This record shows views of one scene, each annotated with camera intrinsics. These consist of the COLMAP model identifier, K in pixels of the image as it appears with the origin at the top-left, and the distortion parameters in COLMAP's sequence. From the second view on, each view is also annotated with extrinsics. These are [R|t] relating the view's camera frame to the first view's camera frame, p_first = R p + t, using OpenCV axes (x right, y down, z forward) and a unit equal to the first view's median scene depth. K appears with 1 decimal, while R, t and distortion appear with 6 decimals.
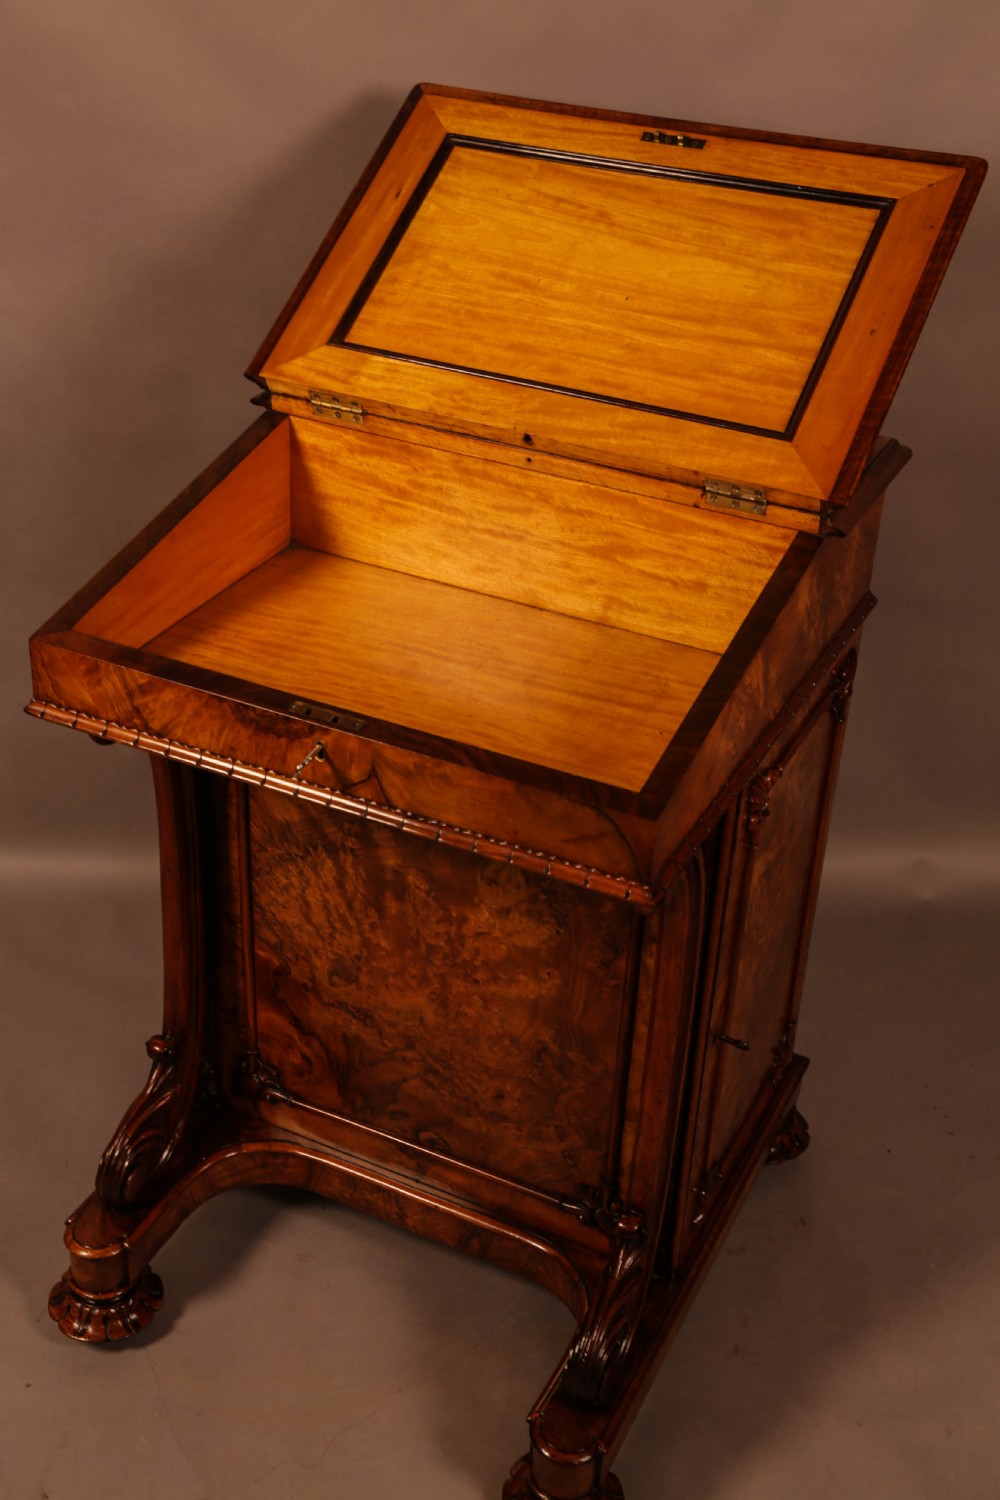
lens RADIAL K [[1882.5, 0, 500.0], [0, 1882.5, 749.6], [0, 0, 1]] dist [0.091427, 0.000000]
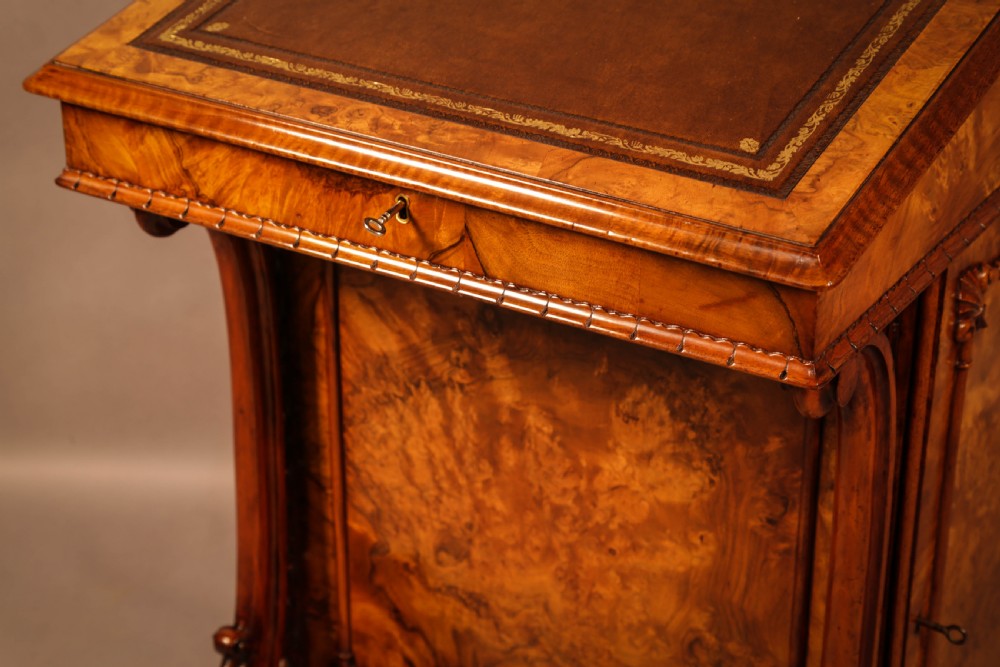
lens RADIAL K [[2105.6, 0, 493.9], [0, 2105.6, 327.6], [0, 0, 1]] dist [0.322206, 0.000000]
pose [[0.994289, 0.006590, -0.106521, 0.031954], [-0.015221, 0.996644, -0.080425, 0.099319], [0.105633, 0.081587, 0.991053, 0.094064]]
